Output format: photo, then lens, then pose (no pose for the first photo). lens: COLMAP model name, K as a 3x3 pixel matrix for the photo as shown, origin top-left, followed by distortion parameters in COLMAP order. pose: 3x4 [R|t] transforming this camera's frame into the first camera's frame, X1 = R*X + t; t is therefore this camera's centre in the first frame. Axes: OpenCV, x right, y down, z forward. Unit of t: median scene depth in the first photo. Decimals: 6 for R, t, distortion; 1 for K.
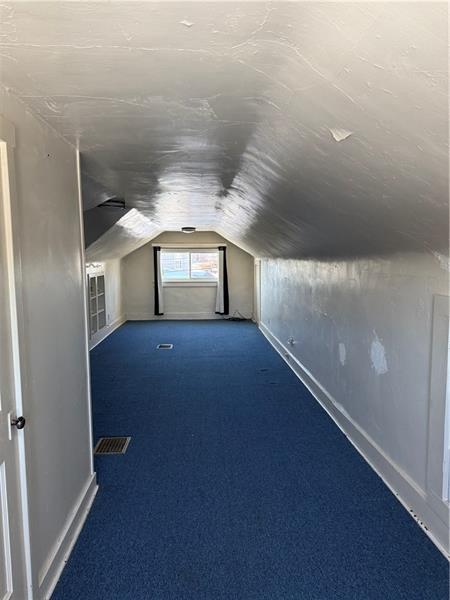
lens RADIAL K [[422.8, 0, 223.0], [0, 422.8, 300.3], [0, 0, 1]] dist [0.063112, -0.069235]
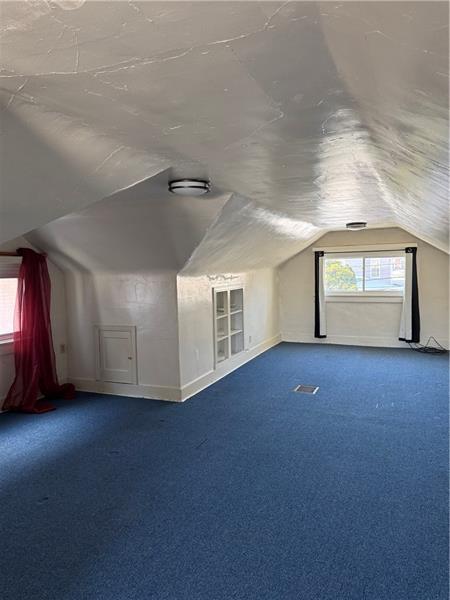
lens RADIAL K [[422.8, 0, 214.3], [0, 422.8, 303.1], [0, 0, 1]] dist [0.063112, -0.069235]
pose [[0.887735, 0.021306, -0.459862, 0.037399], [-0.026758, 0.999628, -0.005342, -0.020153], [0.459577, 0.017047, 0.887975, 0.206805]]
